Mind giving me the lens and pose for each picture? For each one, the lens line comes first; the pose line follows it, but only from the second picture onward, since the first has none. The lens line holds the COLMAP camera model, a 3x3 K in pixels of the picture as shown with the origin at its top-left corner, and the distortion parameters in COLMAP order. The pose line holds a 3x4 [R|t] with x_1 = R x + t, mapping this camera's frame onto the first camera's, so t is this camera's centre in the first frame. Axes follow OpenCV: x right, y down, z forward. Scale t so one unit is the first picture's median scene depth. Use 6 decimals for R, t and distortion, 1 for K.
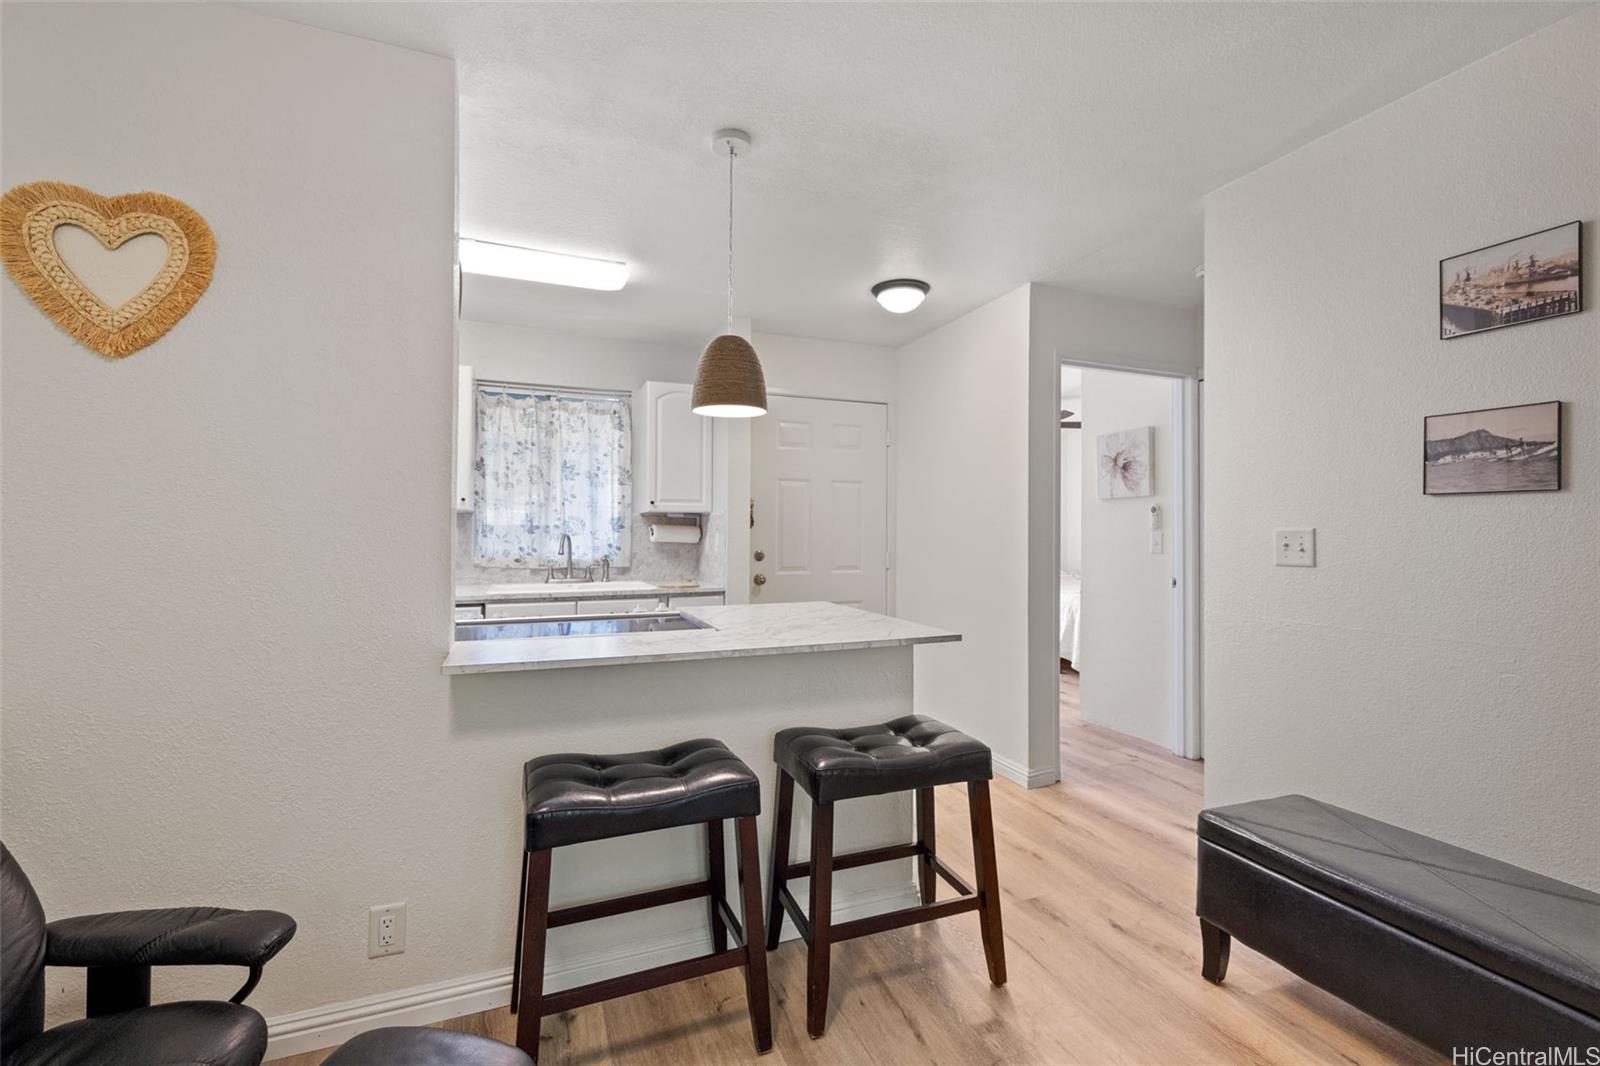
lens RADIAL K [[685.4, 0, 803.7], [0, 685.4, 516.9], [0, 0, 1]] dist [0.002278, 0.000768]
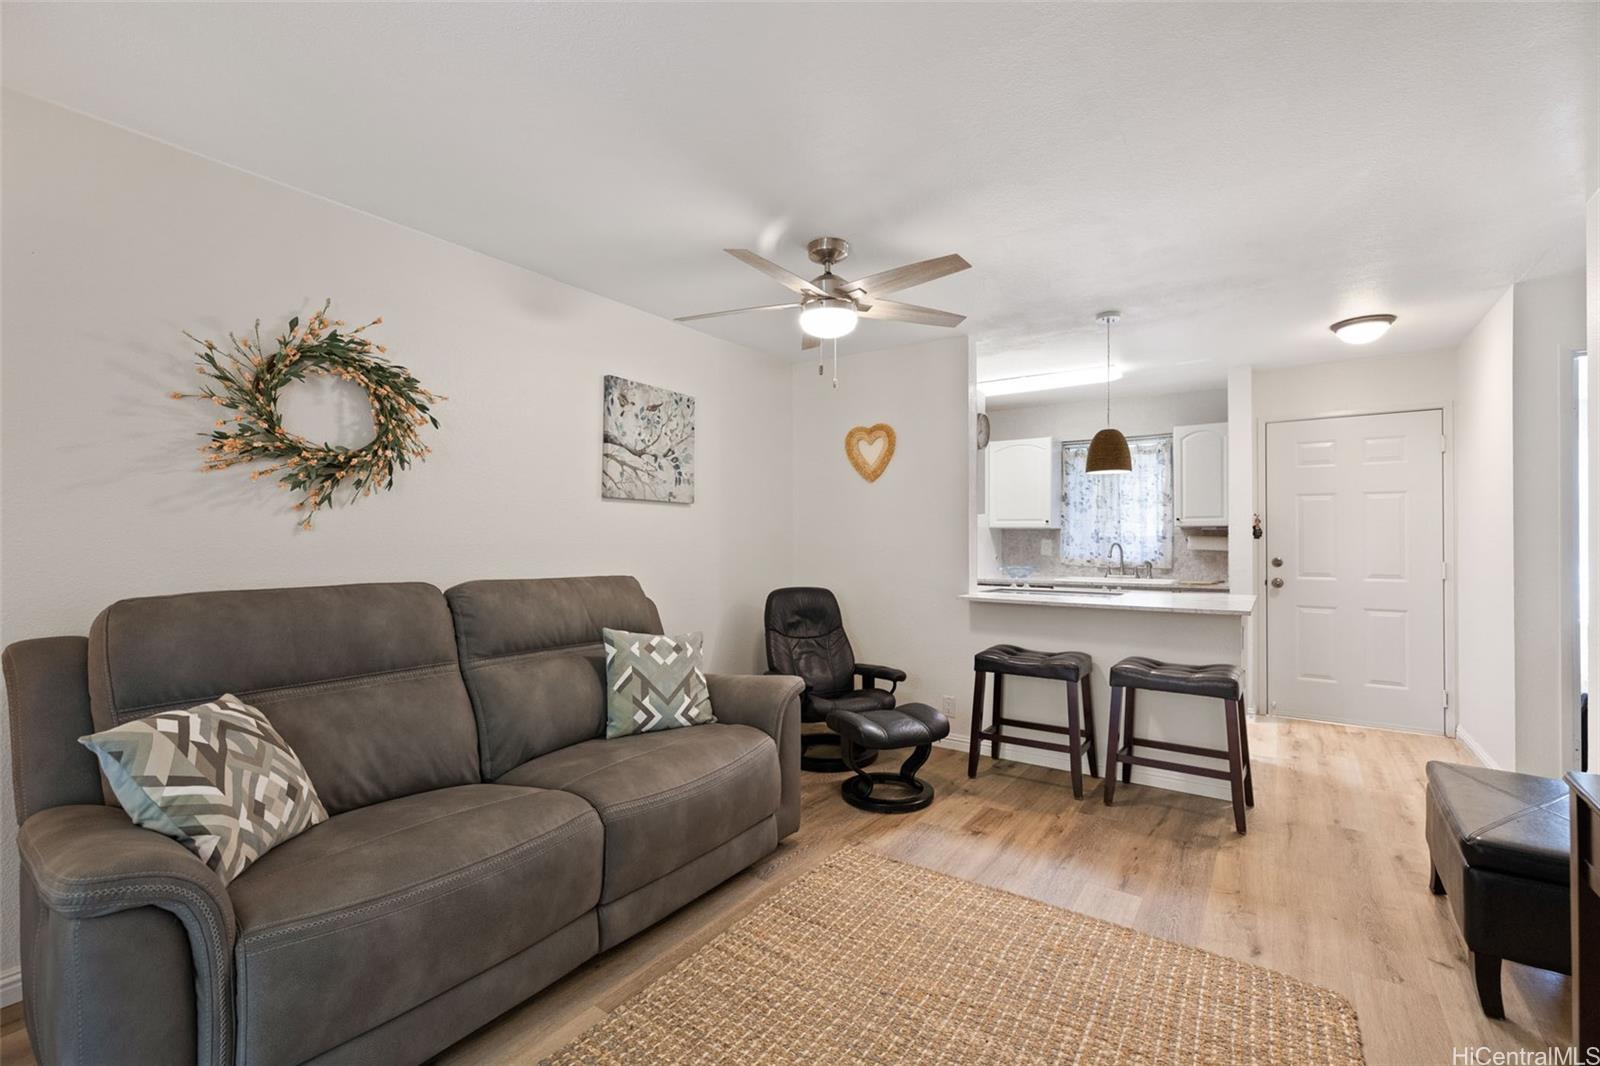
lens RADIAL K [[690.5, 0, 800.0], [0, 690.5, 533.0], [0, 0, 1]] dist [0.001024, 0.000192]
pose [[0.541124, -0.010902, -0.840872, 0.489365], [0.018989, 0.999819, -0.000743, -0.007556], [0.840728, -0.015565, 0.541234, -0.318361]]
